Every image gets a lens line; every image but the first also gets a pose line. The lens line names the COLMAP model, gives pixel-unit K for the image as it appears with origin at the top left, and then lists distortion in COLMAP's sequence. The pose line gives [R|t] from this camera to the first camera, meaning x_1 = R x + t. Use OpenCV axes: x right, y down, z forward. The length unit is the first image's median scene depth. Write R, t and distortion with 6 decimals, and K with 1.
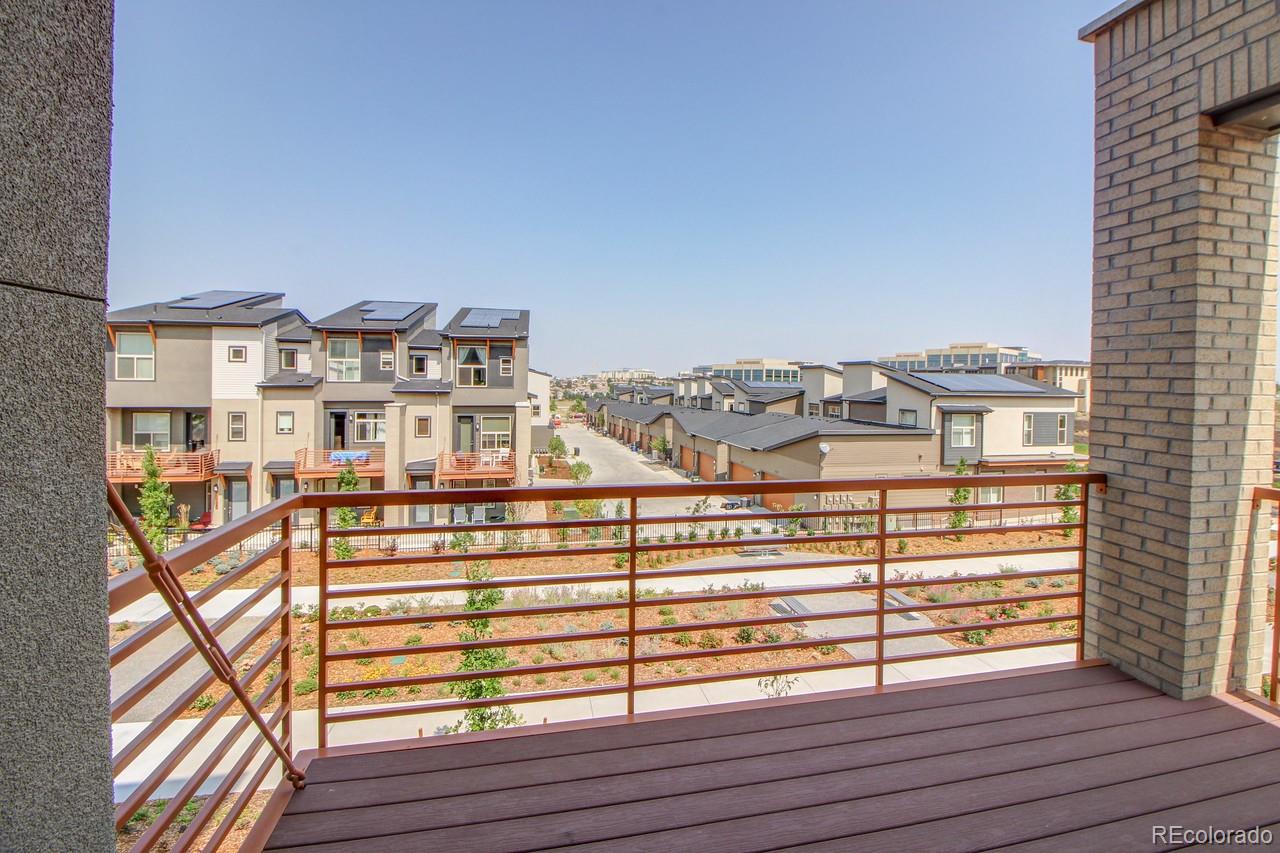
lens RADIAL K [[594.7, 0, 659.2], [0, 594.7, 384.1], [0, 0, 1]] dist [0.000485, -0.013113]
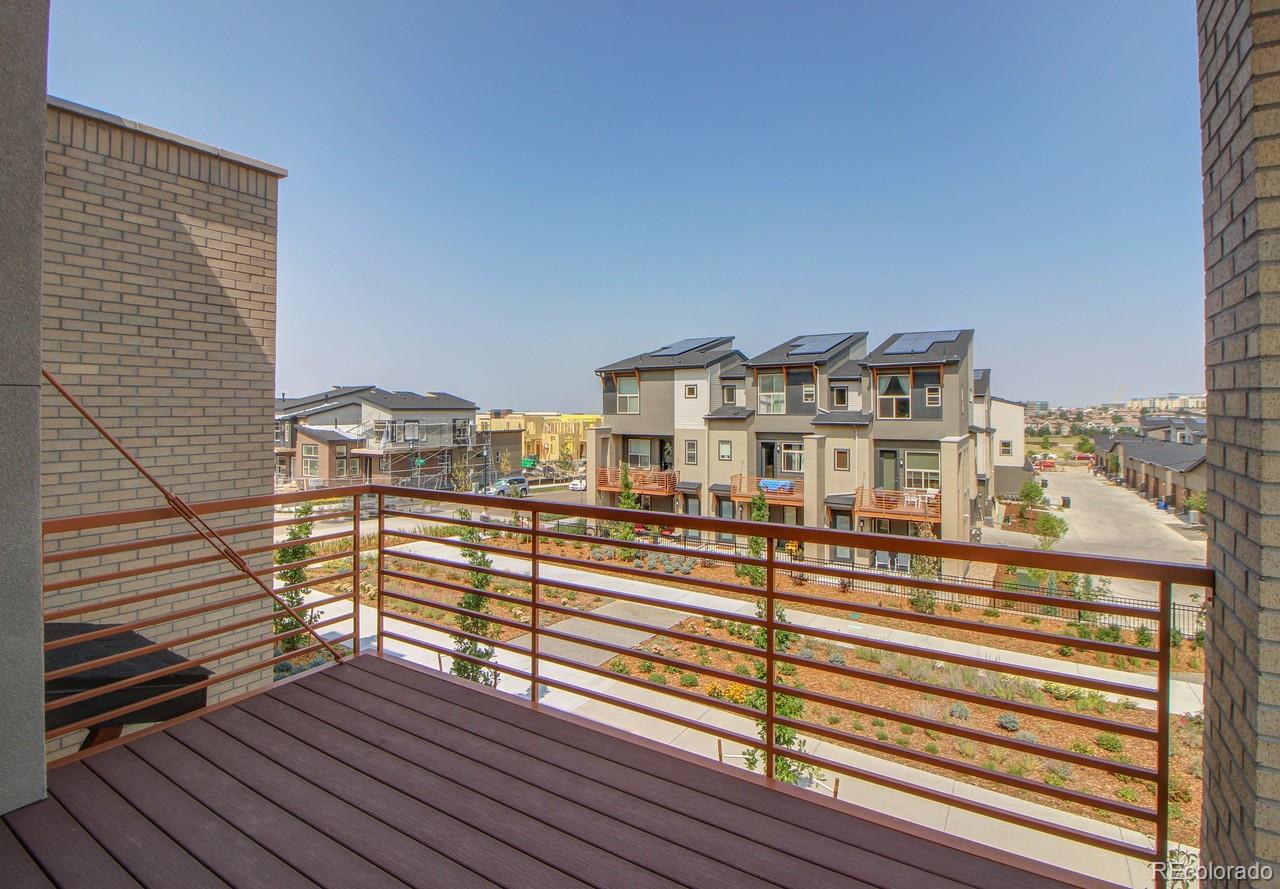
lens RADIAL K [[630.3, 0, 638.9], [0, 630.3, 406.0], [0, 0, 1]] dist [-0.003442, -0.000638]
pose [[0.706196, -0.014735, -0.707863, 0.126799], [0.002659, 0.999832, -0.018159, 0.001598], [0.708011, 0.010941, 0.706117, 0.037304]]
